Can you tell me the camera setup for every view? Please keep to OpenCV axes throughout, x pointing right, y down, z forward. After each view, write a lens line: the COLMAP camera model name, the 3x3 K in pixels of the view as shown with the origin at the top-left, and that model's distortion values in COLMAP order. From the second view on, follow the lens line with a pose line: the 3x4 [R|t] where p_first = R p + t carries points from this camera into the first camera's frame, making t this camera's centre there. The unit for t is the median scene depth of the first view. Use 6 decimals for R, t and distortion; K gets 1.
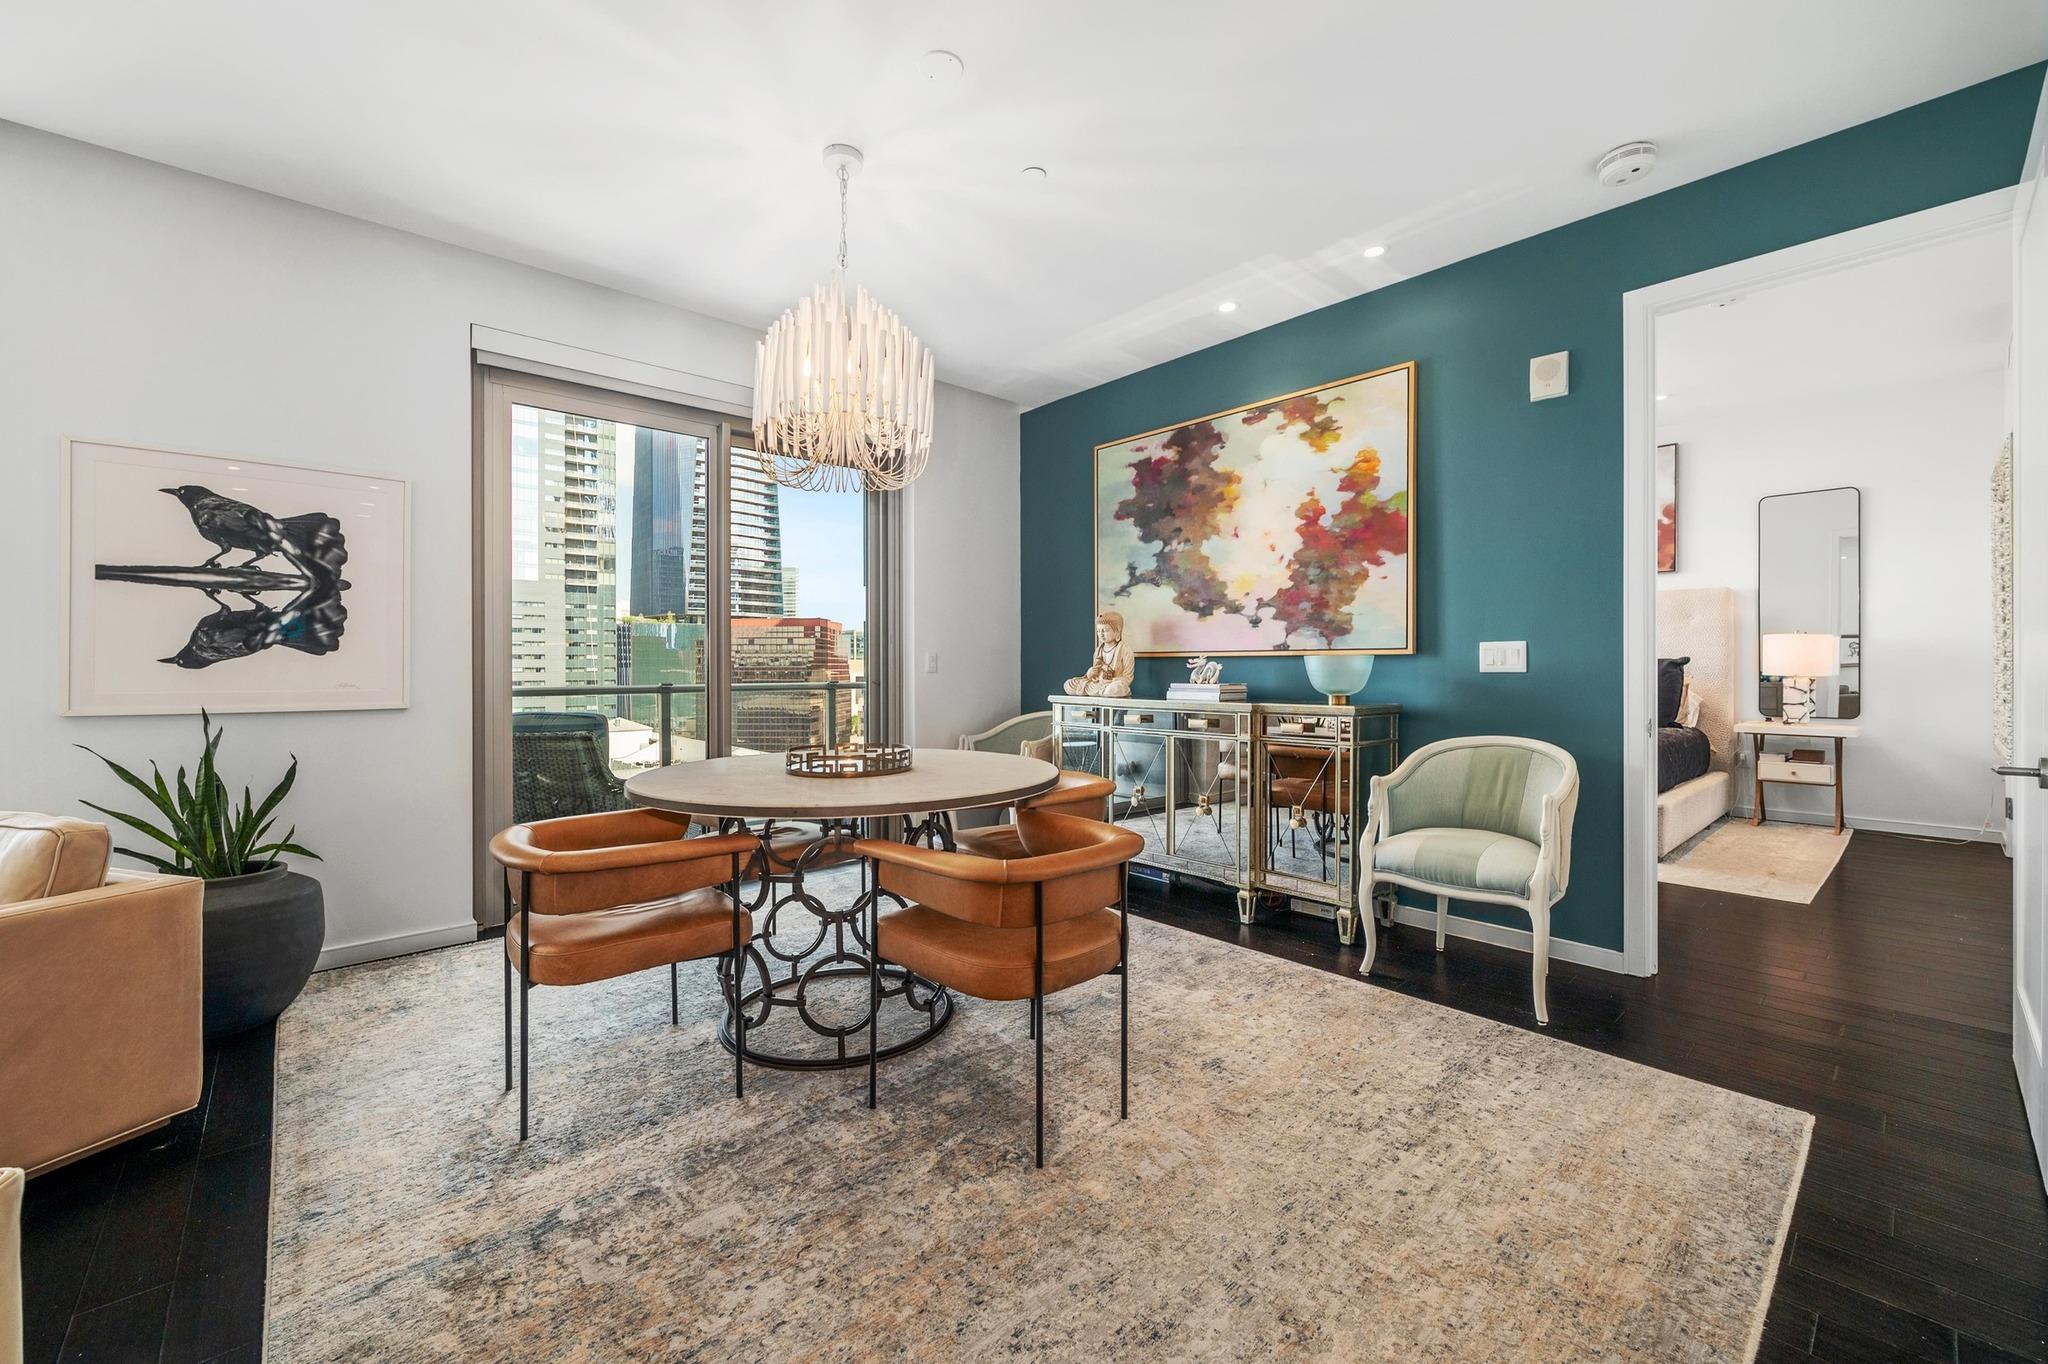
lens RADIAL K [[821.1, 0, 1022.8], [0, 821.1, 665.7], [0, 0, 1]] dist [-0.003705, -0.000232]
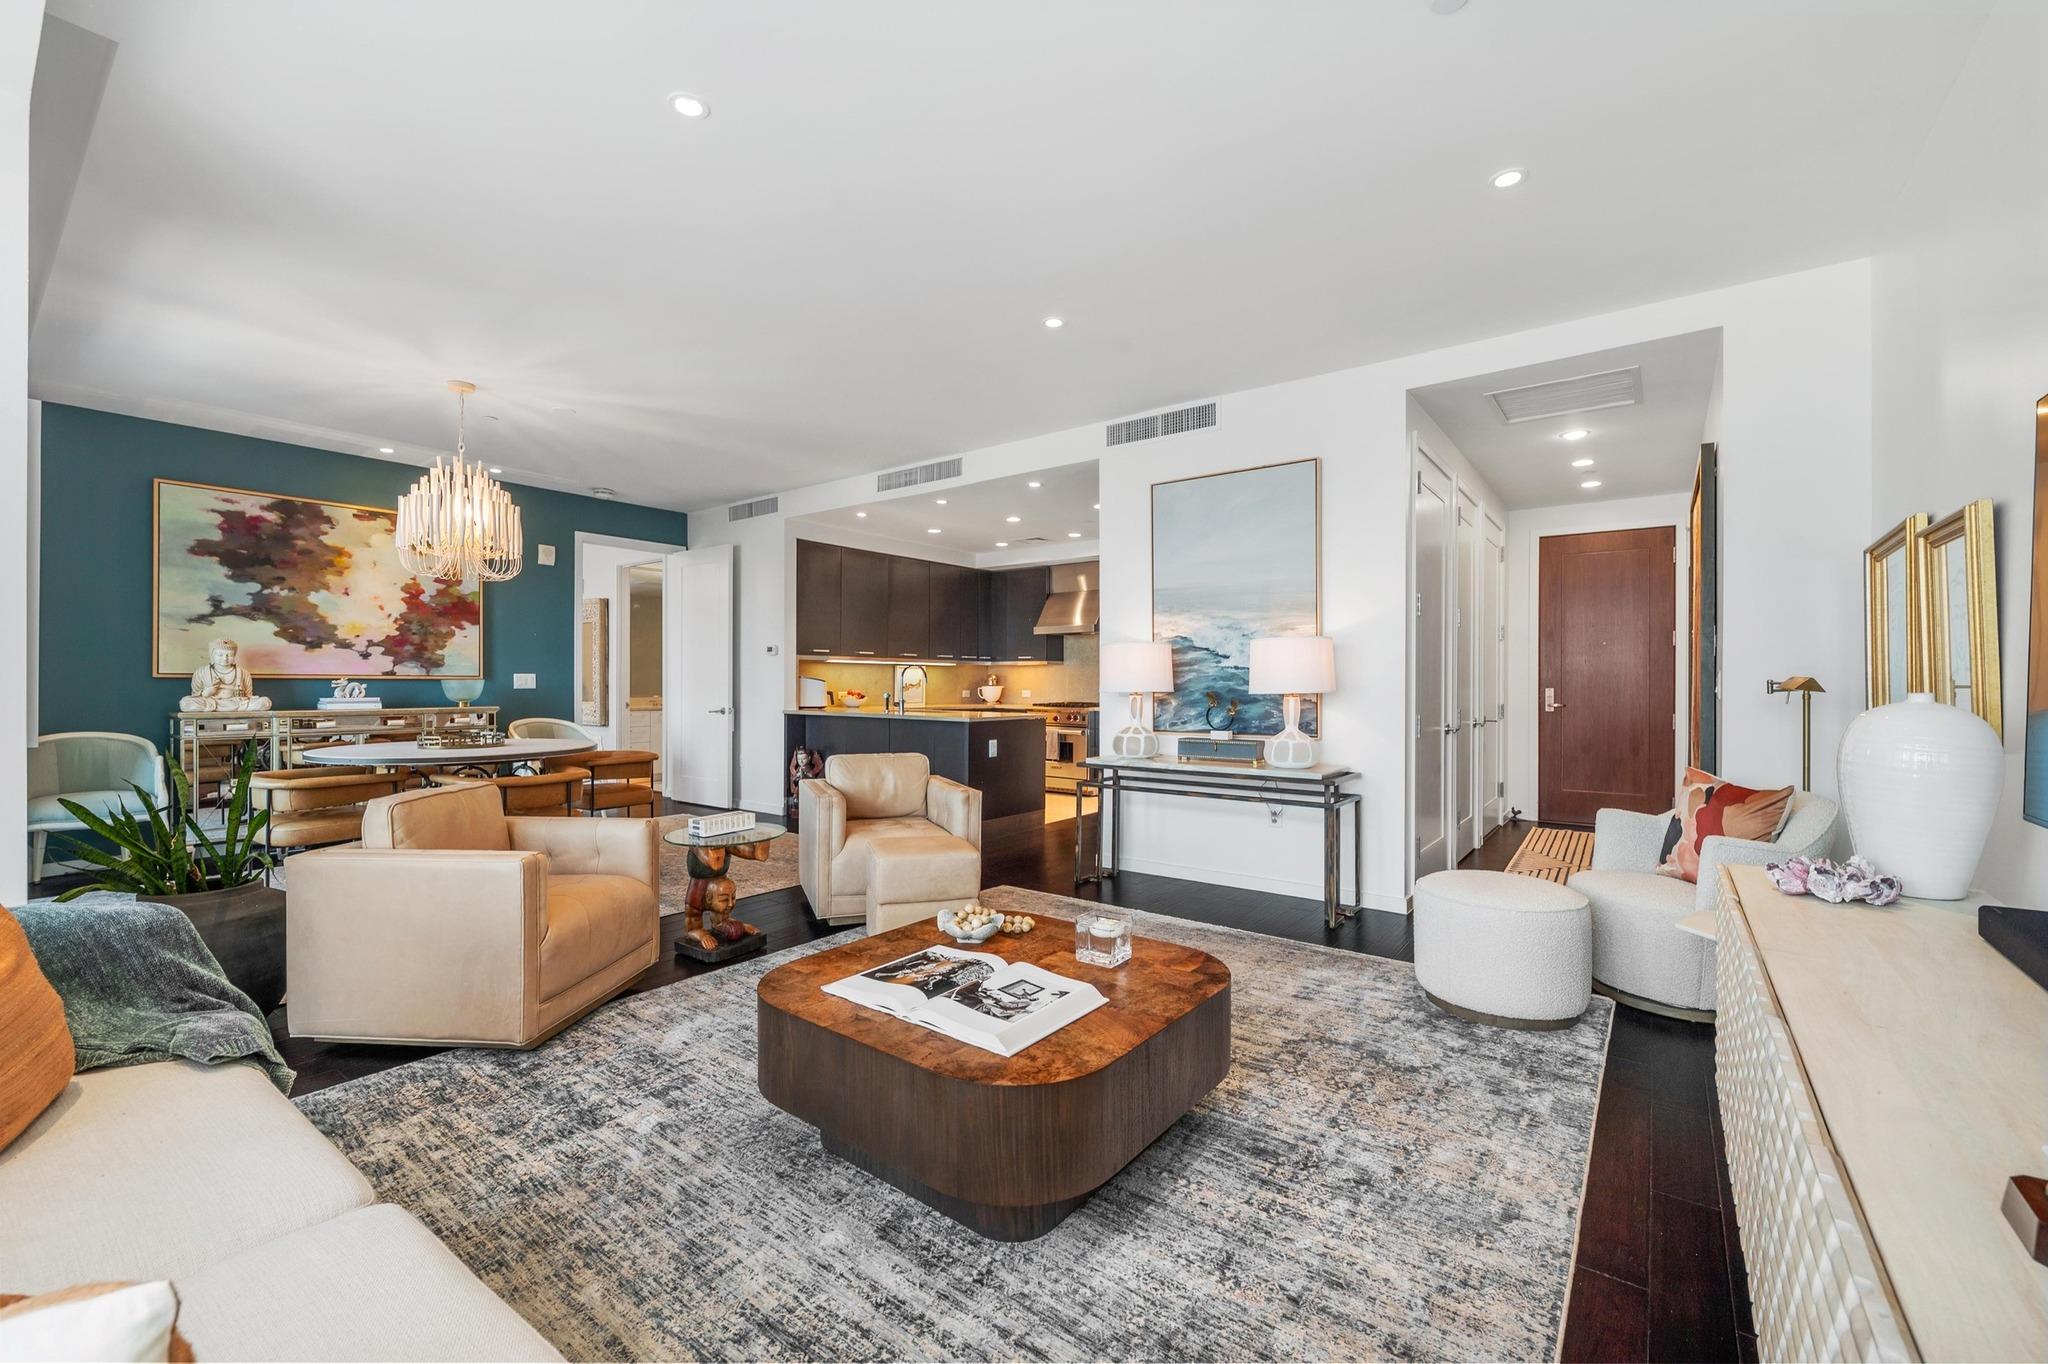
lens RADIAL K [[836.9, 0, 1024.0], [0, 836.9, 682.0], [0, 0, 1]] dist [-0.002801, 0.000133]
pose [[-0.189761, 0.004032, 0.981822, -1.393544], [-0.000806, 0.999991, -0.004262, -0.000538], [-0.981830, -0.001600, -0.189755, 0.122112]]
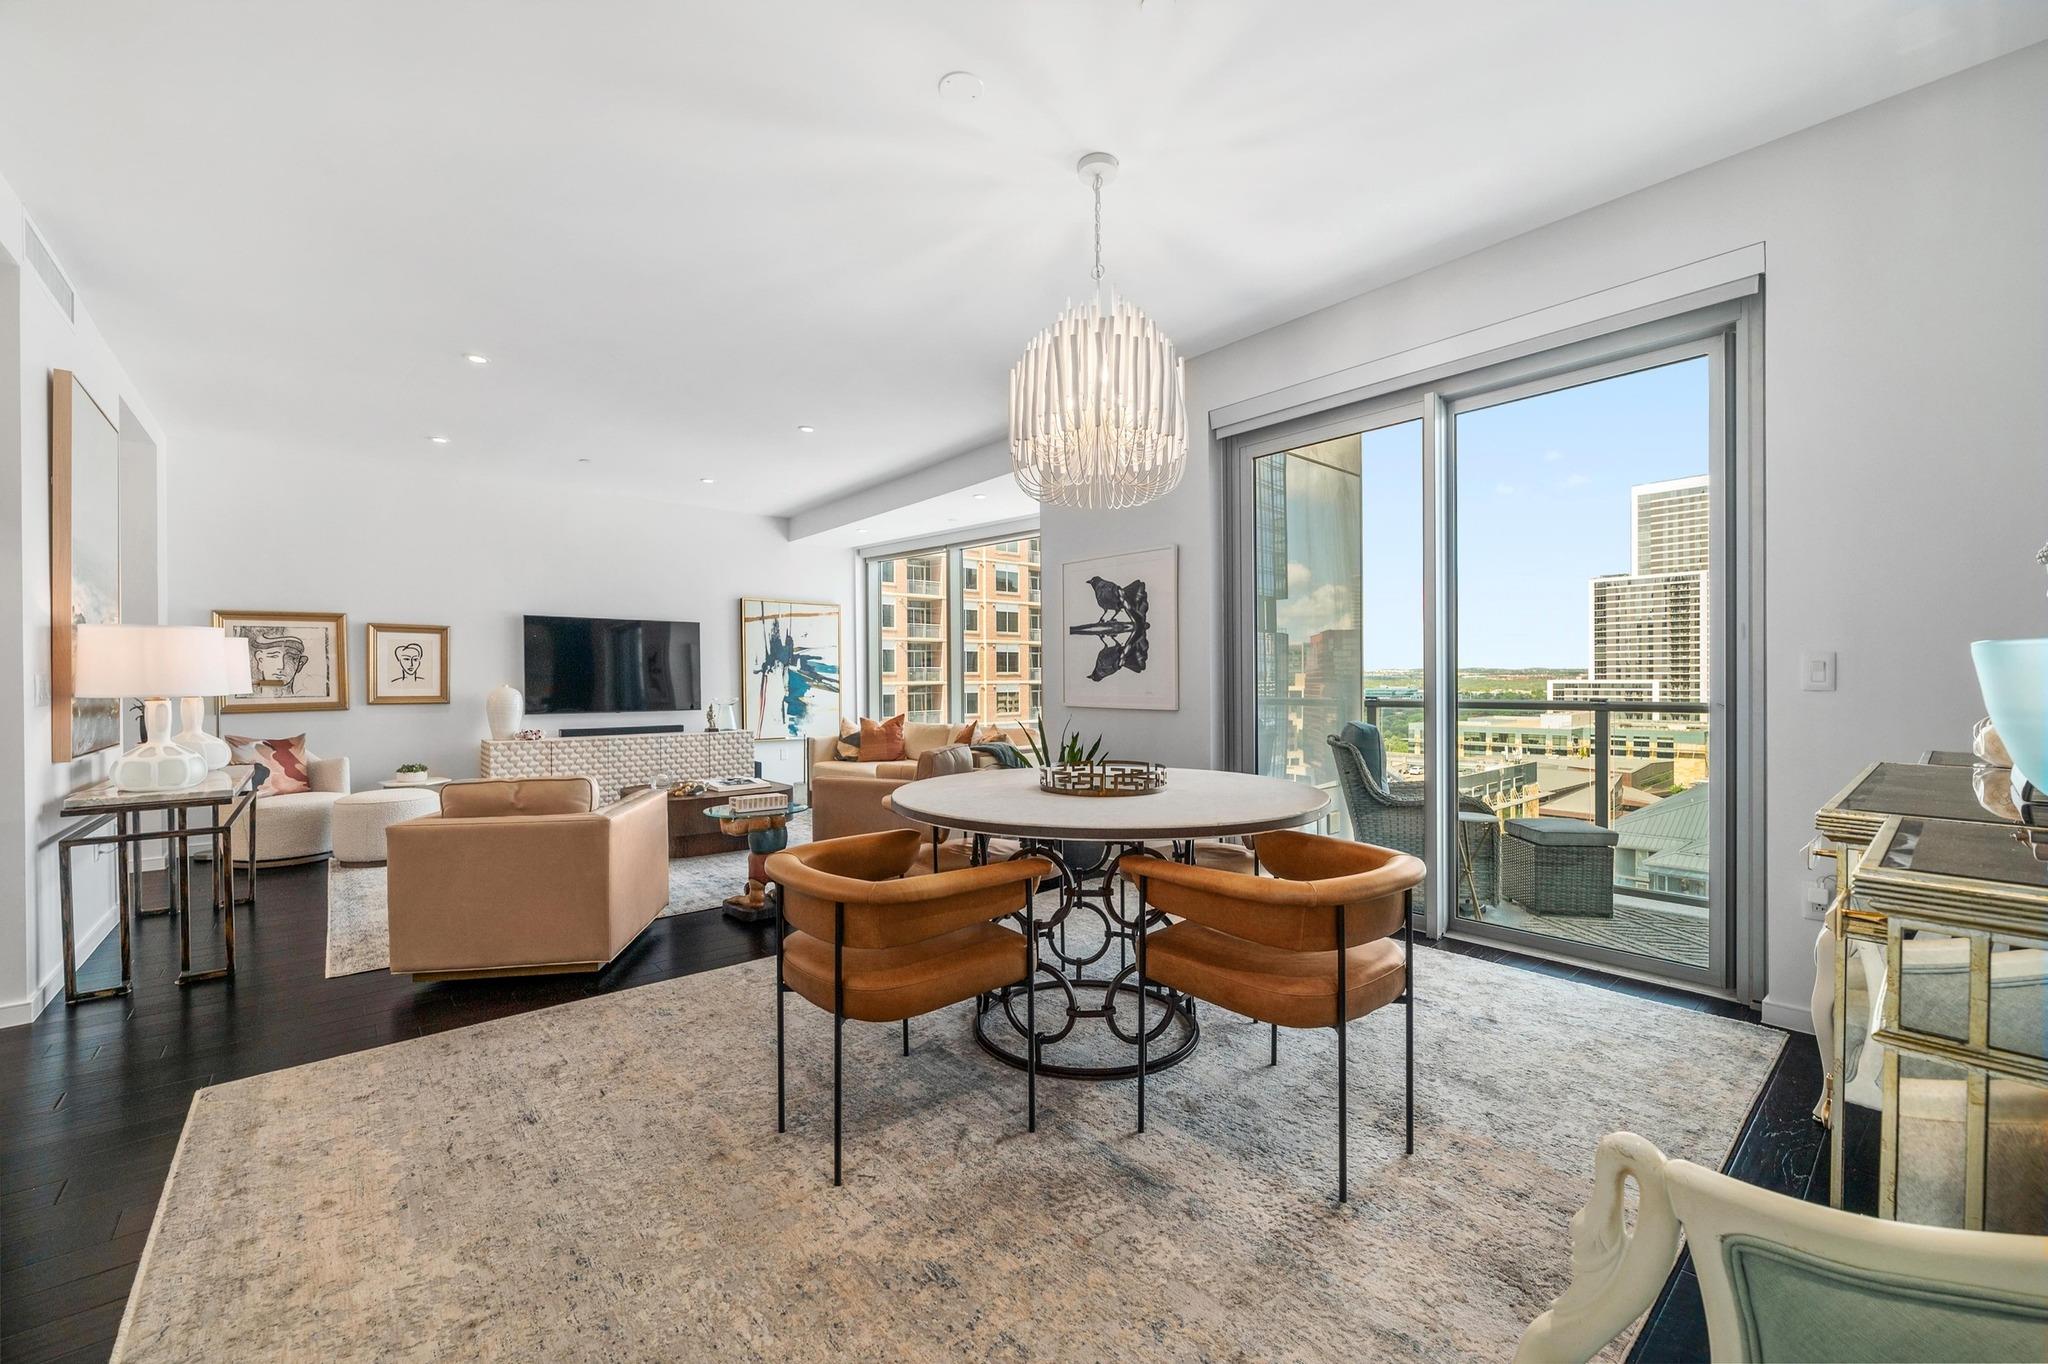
lens RADIAL K [[814.0, 0, 1022.2], [0, 814.0, 686.8], [0, 0, 1]] dist [-0.005138, -0.000184]
pose [[-0.021135, 0.011562, -0.999710, 0.498268], [0.006132, 0.999916, 0.011435, -0.004202], [0.999758, -0.005889, -0.021204, 0.604345]]
